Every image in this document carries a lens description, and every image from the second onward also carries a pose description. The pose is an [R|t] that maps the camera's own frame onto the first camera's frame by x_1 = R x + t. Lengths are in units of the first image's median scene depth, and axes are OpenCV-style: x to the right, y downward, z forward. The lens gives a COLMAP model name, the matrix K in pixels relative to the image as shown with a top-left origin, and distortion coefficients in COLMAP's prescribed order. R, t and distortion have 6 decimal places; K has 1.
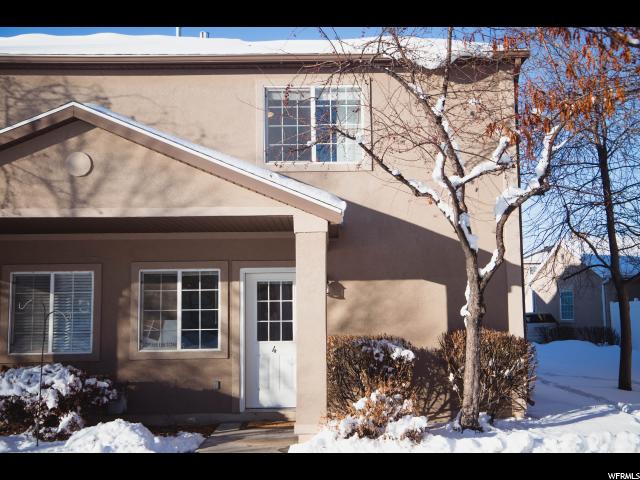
lens RADIAL K [[740.6, 0, 317.6], [0, 740.6, 242.5], [0, 0, 1]] dist [0.080359, 0.000000]
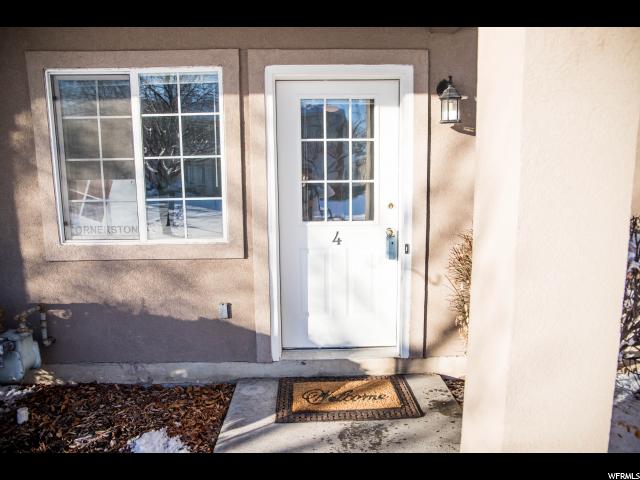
lens RADIAL K [[445.4, 0, 322.1], [0, 445.4, 245.3], [0, 0, 1]] dist [-0.101620, 0.068111]
pose [[0.998995, -0.003636, 0.044676, -0.083097], [-0.008308, 0.964418, 0.264250, 0.070790], [-0.044047, -0.264356, 0.963419, 0.719666]]
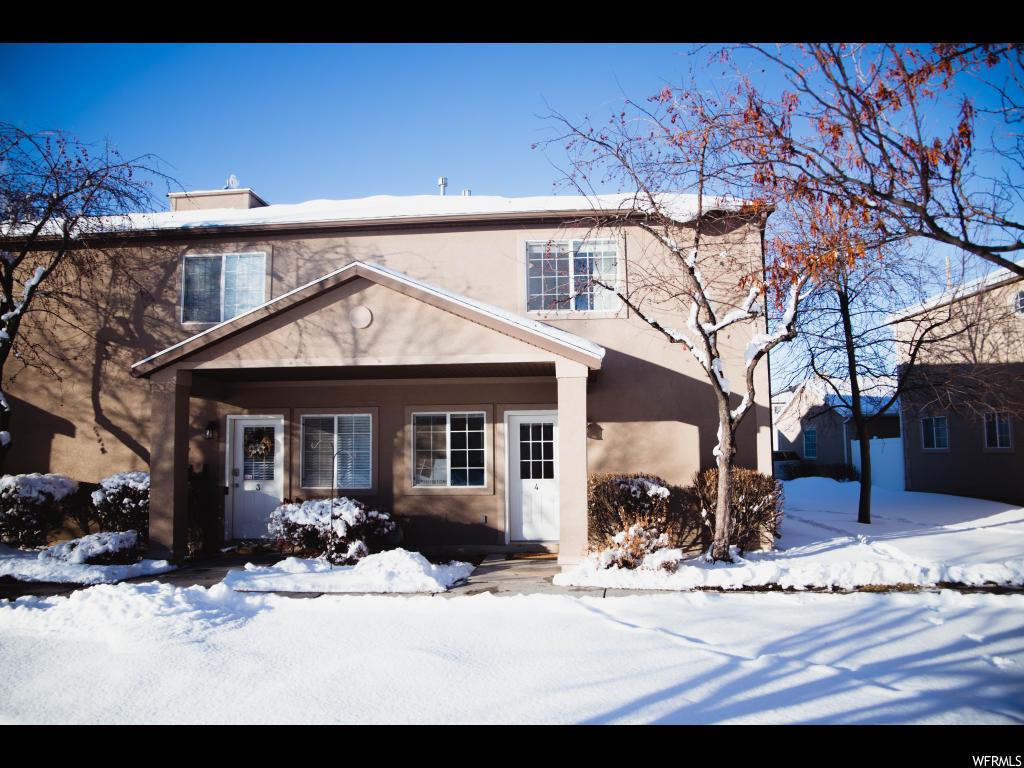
lens RADIAL K [[712.7, 0, 515.0], [0, 712.7, 390.4], [0, 0, 1]] dist [-0.101620, 0.068111]
pose [[0.997076, -0.005783, -0.076198, -0.010517], [0.006442, 0.999944, 0.008408, -0.003674], [0.076145, -0.008874, 0.997057, -0.021527]]
